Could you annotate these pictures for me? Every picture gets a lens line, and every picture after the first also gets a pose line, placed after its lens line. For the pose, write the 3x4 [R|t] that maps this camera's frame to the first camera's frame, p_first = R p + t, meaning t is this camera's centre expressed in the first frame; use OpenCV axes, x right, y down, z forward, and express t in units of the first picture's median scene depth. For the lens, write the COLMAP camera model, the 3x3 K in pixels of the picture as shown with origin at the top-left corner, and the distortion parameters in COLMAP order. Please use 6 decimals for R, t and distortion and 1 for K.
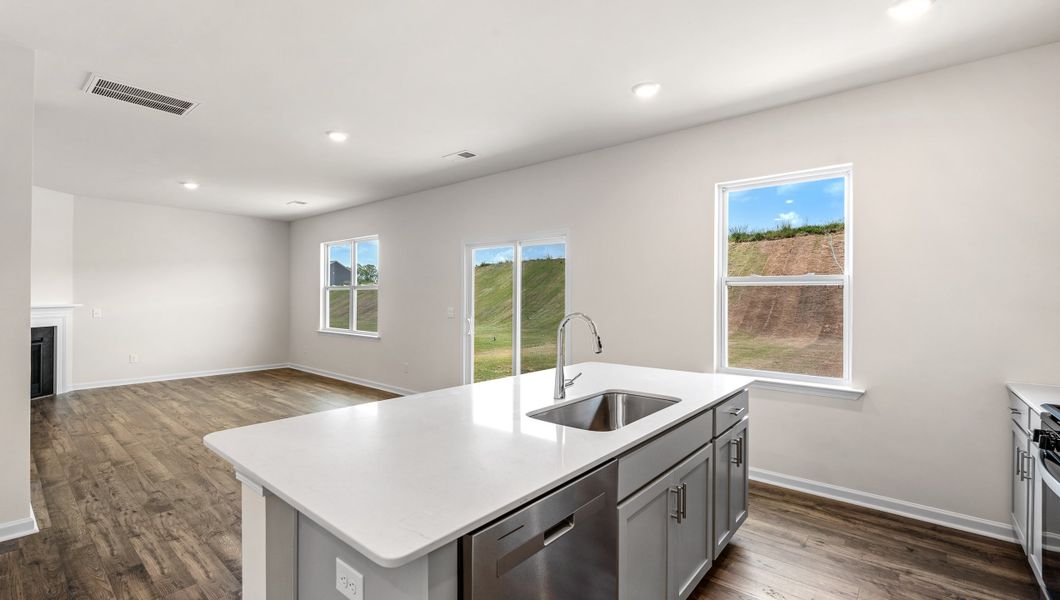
lens RADIAL K [[459.2, 0, 527.1], [0, 459.2, 298.1], [0, 0, 1]] dist [-0.001871, -0.000266]
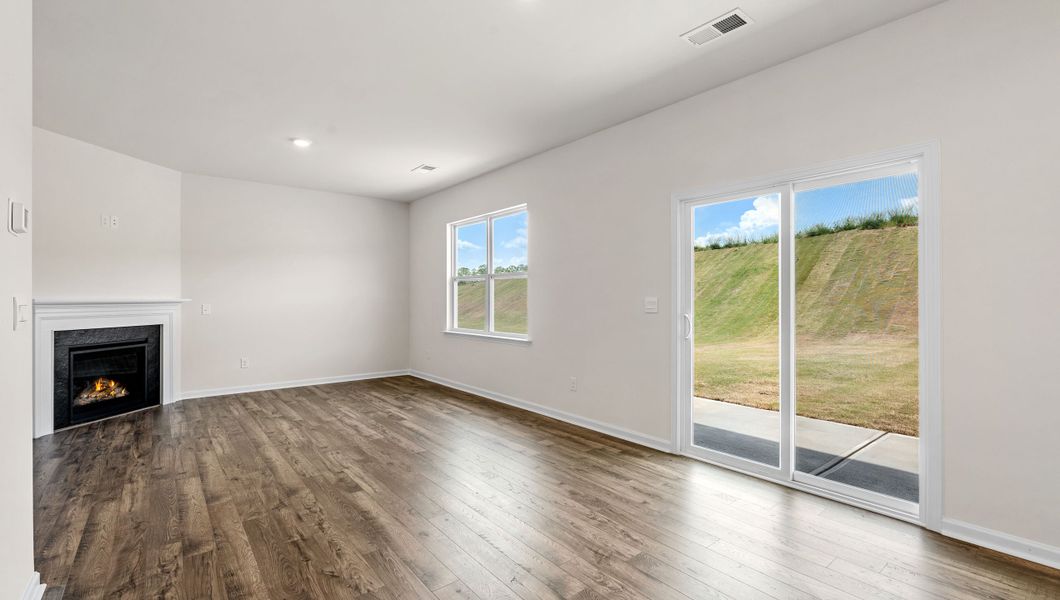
lens RADIAL K [[463.7, 0, 529.0], [0, 463.7, 293.6], [0, 0, 1]] dist [-0.001220, 0.000037]
pose [[0.982134, -0.010320, -0.187899, -0.196392], [0.008042, 0.999885, -0.012880, 0.020188], [0.188011, 0.011139, 0.982104, 0.281770]]
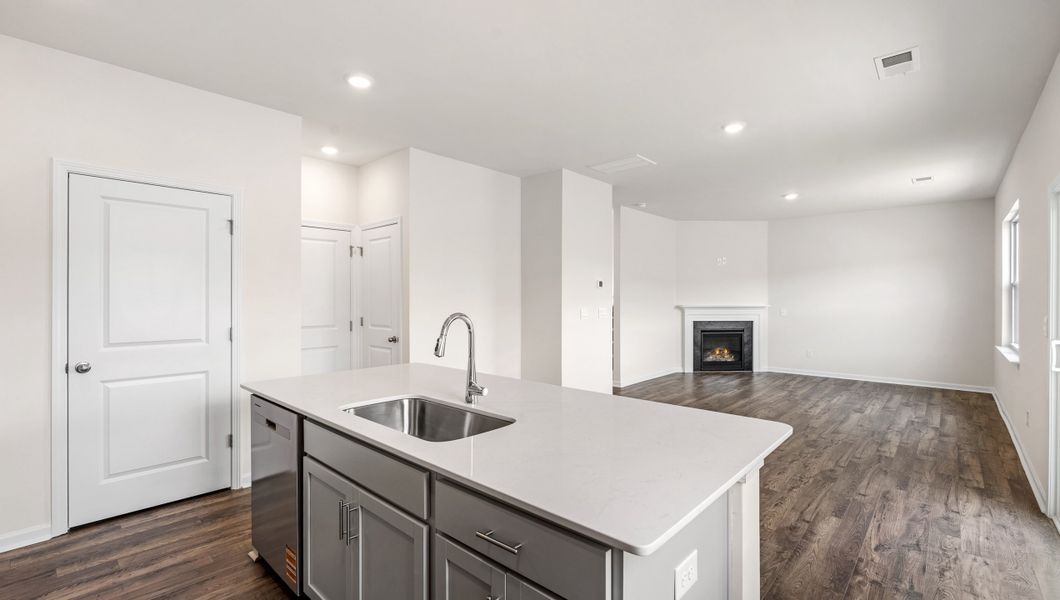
lens RADIAL K [[463.7, 0, 529.0], [0, 463.7, 293.6], [0, 0, 1]] dist [-0.001220, 0.000037]
pose [[-0.042536, -0.015372, -0.998977, 0.359624], [0.002591, 0.999877, -0.015497, 0.000132], [0.999092, -0.003248, -0.042491, 0.395344]]
